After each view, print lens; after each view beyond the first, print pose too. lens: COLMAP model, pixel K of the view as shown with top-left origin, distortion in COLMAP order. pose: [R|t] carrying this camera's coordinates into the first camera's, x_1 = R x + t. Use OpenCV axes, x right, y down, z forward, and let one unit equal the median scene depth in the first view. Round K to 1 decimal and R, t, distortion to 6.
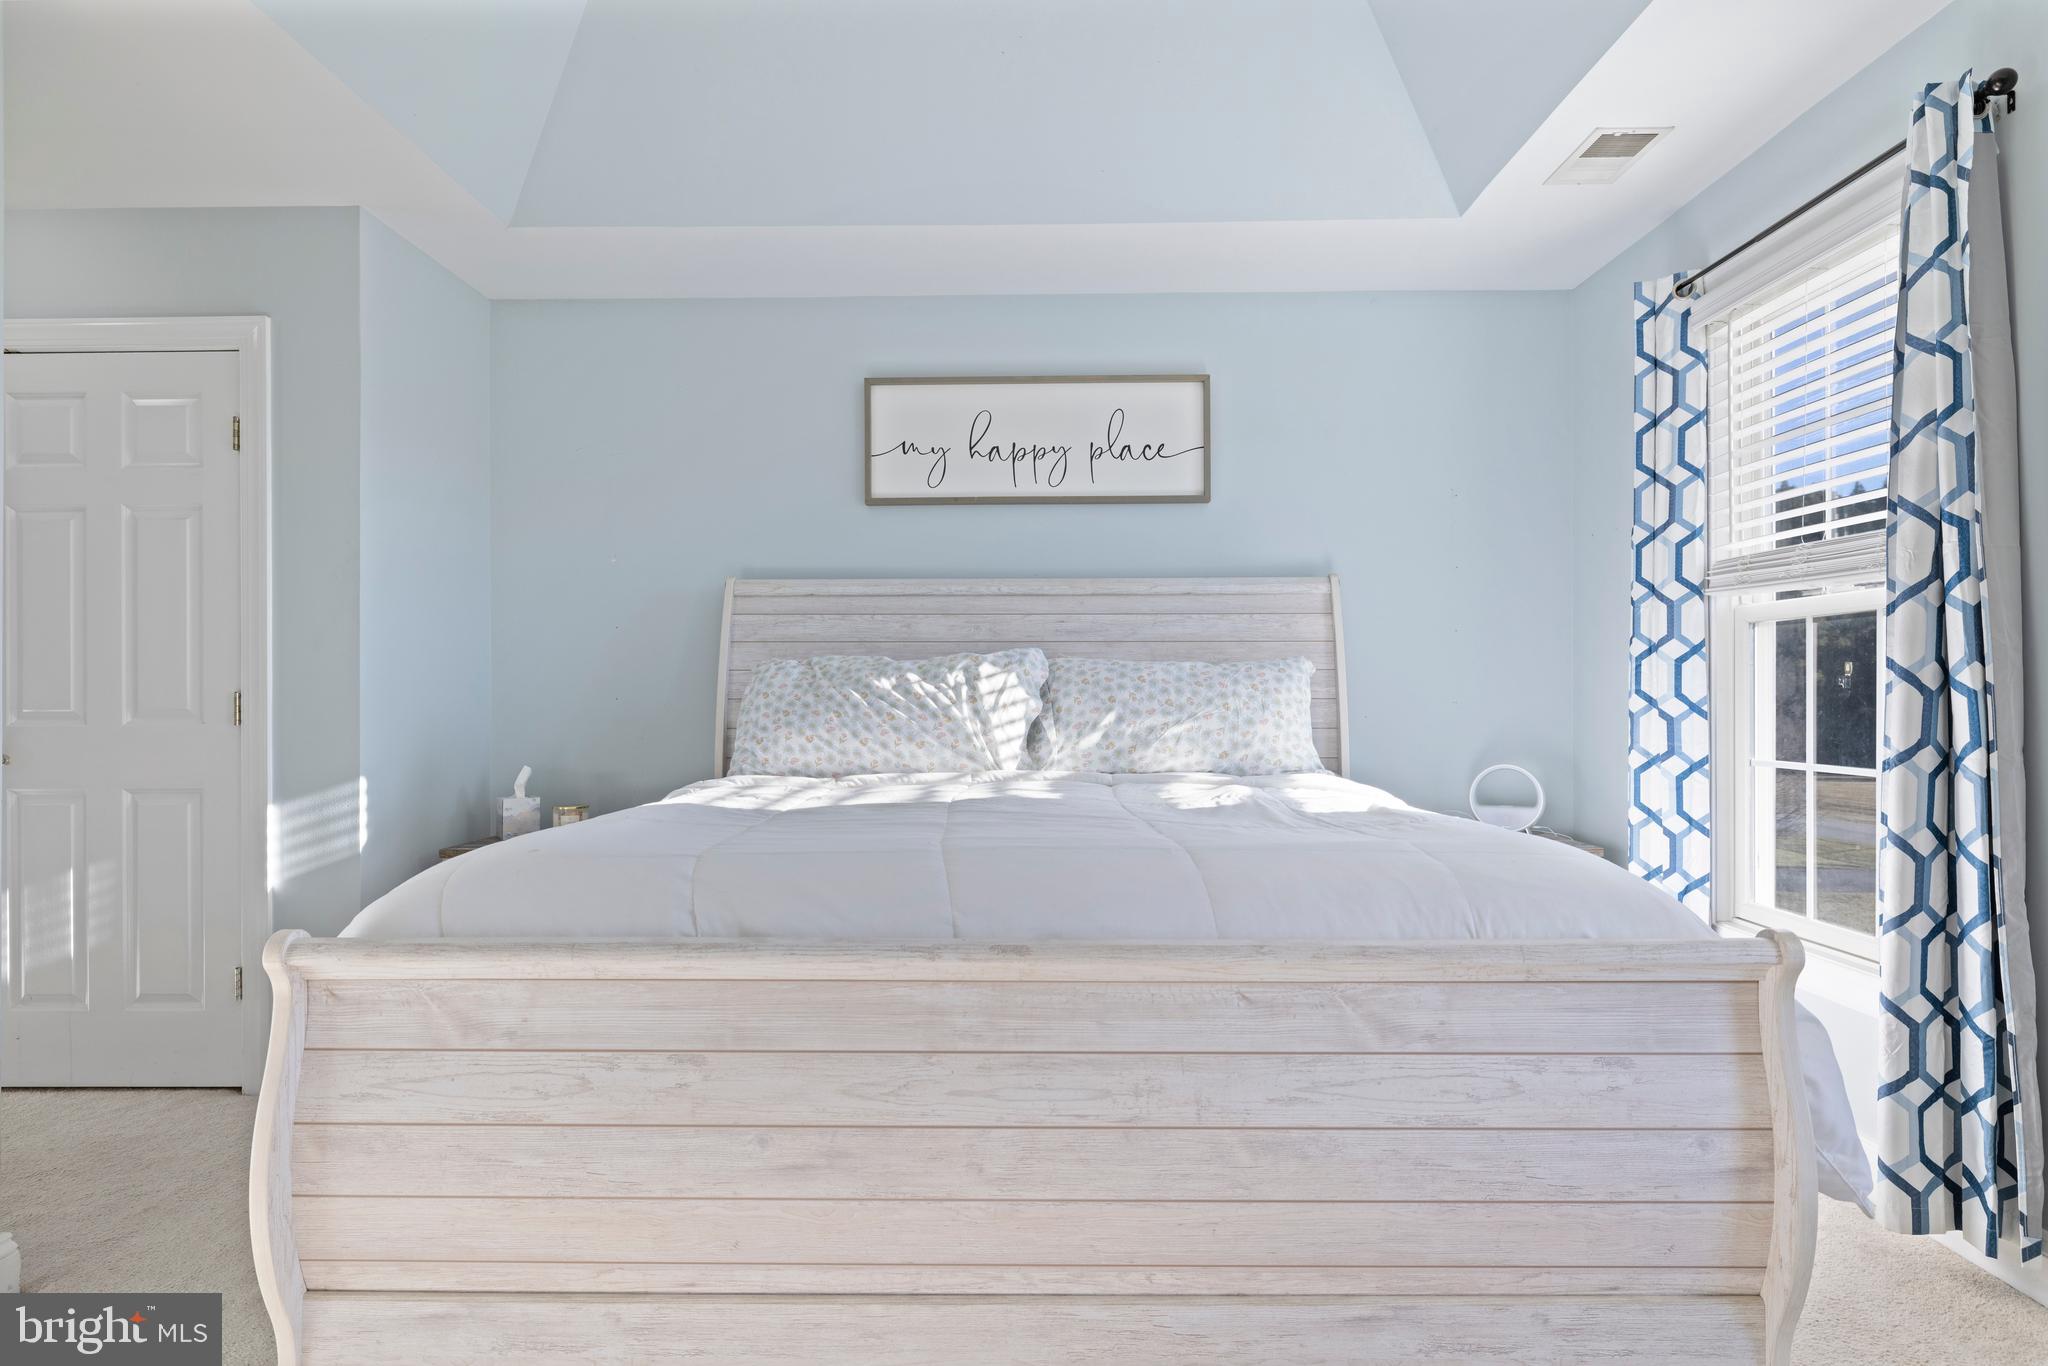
lens RADIAL K [[1102.9, 0, 1016.8], [0, 1102.9, 703.7], [0, 0, 1]] dist [-0.002082, 0.000687]
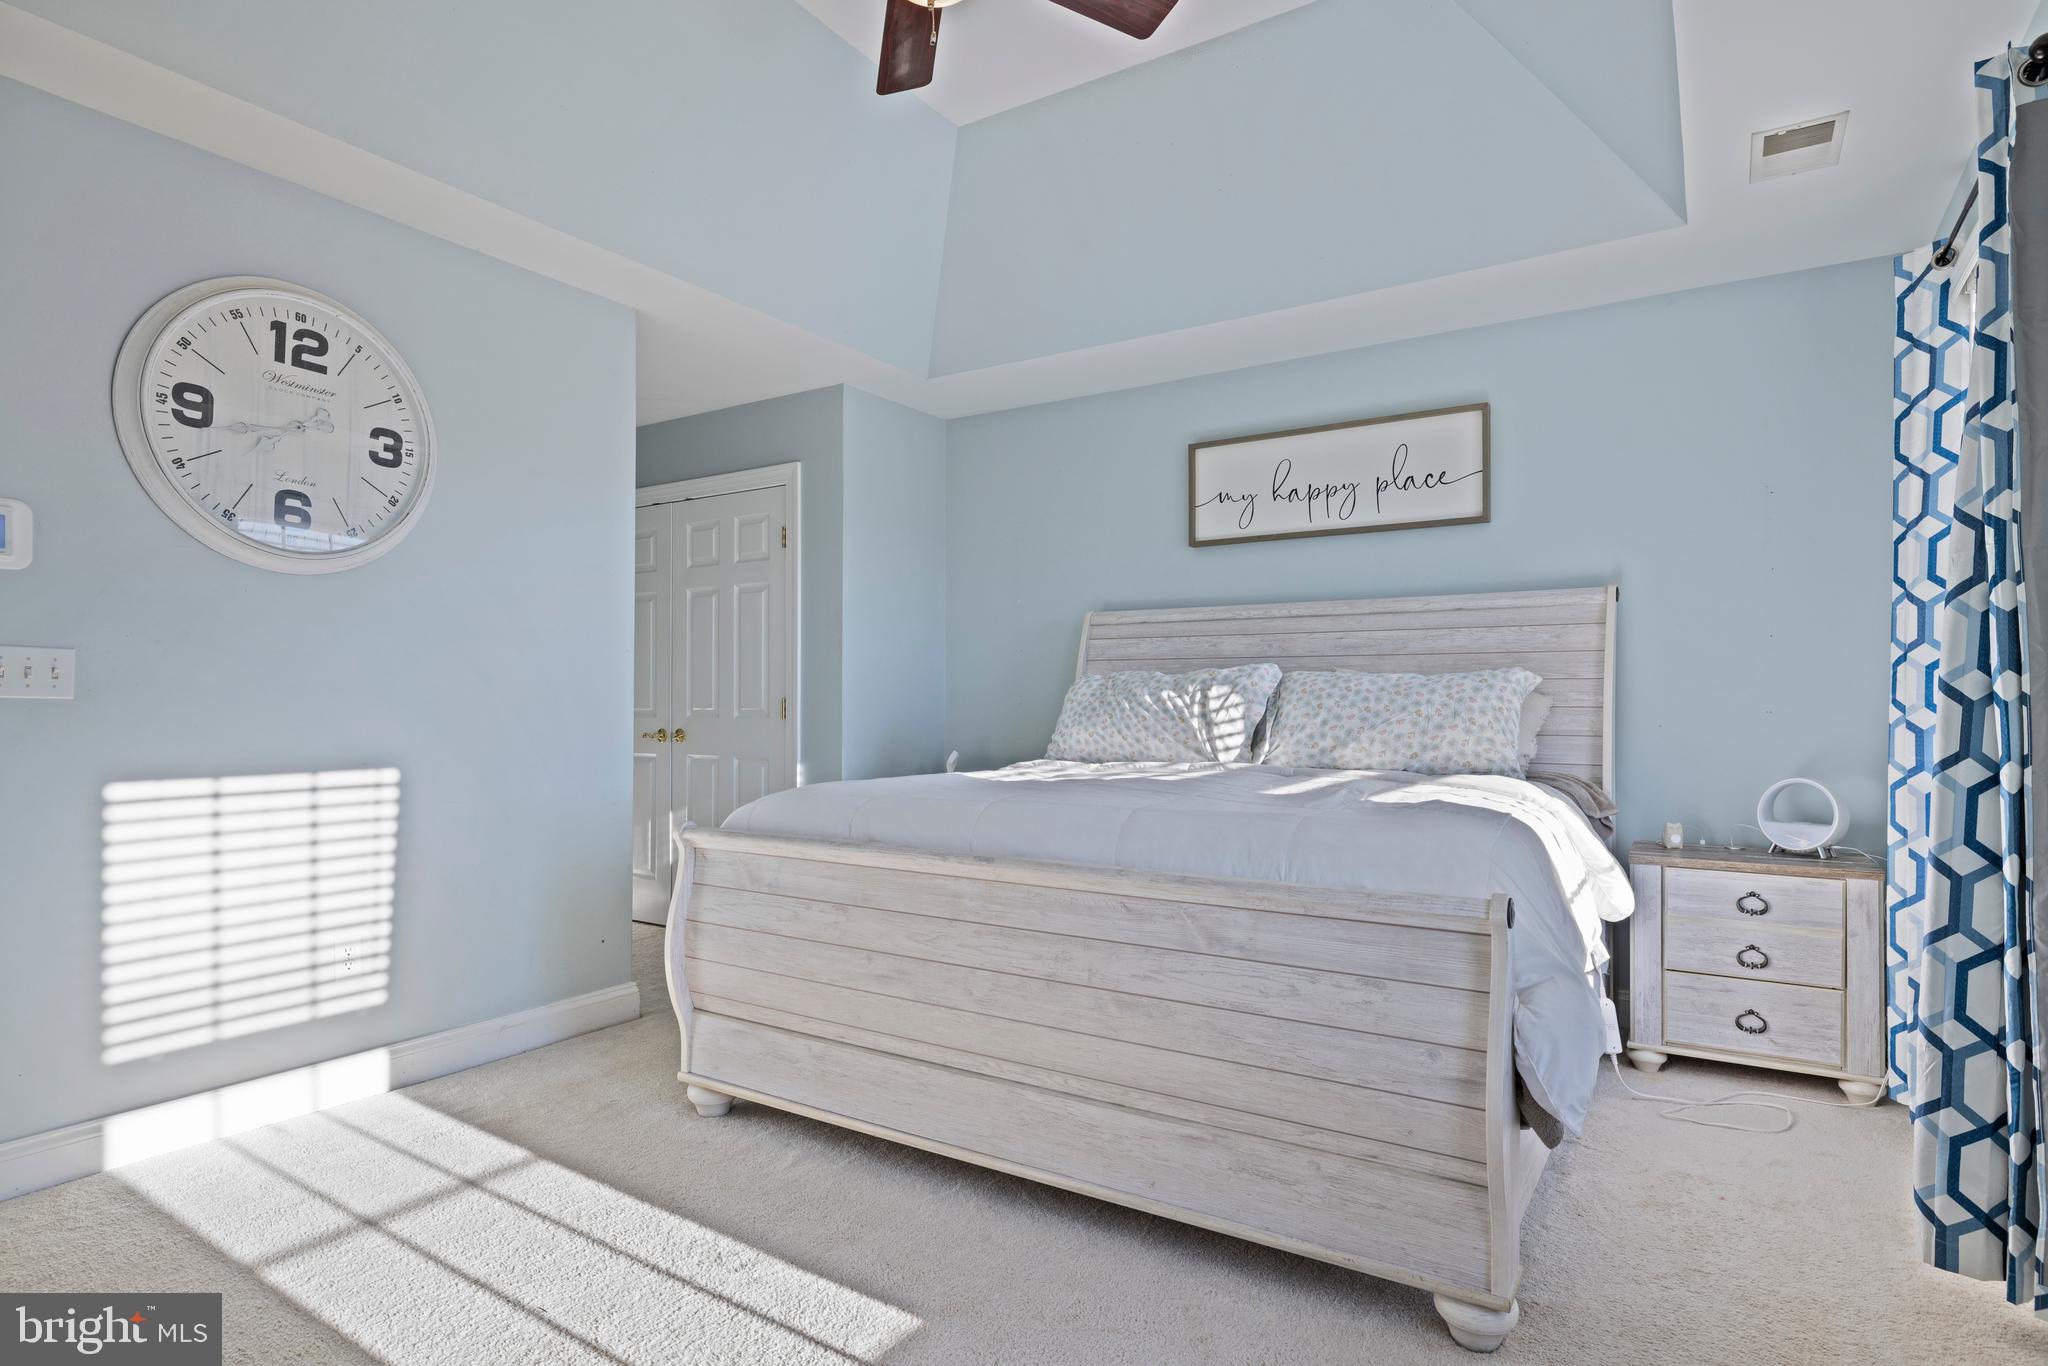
lens RADIAL K [[1080.4, 0, 1014.0], [0, 1080.4, 713.8], [0, 0, 1]] dist [-0.002538, 0.000416]
pose [[0.845711, 0.009670, -0.533554, 0.437706], [-0.007658, 0.999953, 0.005984, -0.000169], [0.533586, -0.000975, 0.845745, -0.159305]]
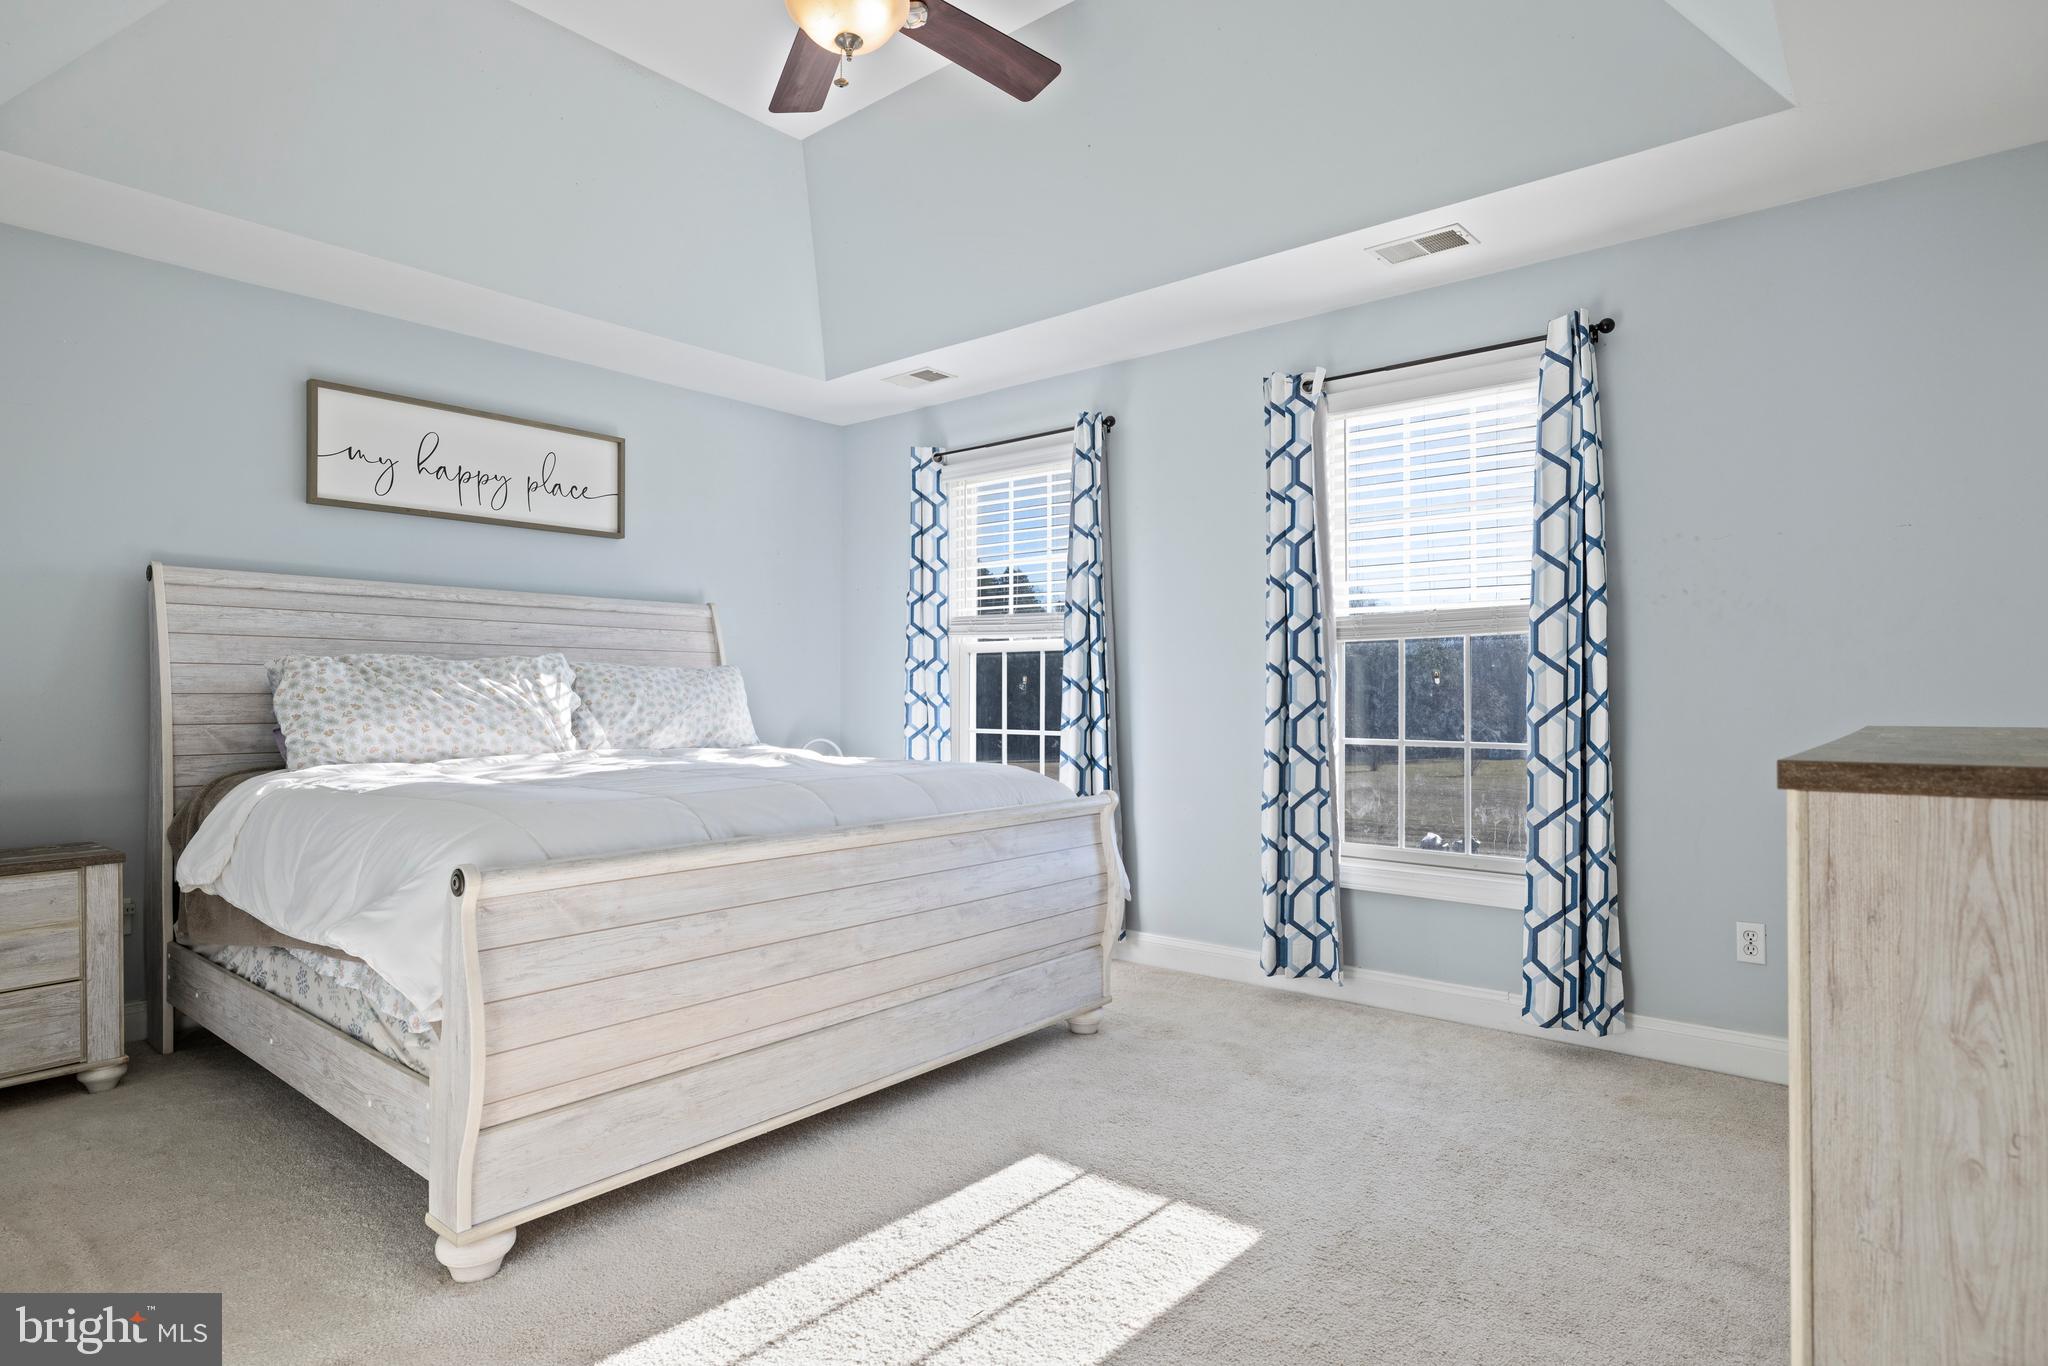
lens RADIAL K [[1102.9, 0, 1016.8], [0, 1102.9, 703.7], [0, 0, 1]] dist [-0.002082, 0.000687]
pose [[0.634065, -0.003583, 0.773272, -0.654037], [0.002147, 0.999994, 0.002873, 0.004016], [-0.773277, -0.000162, 0.634068, -0.189975]]
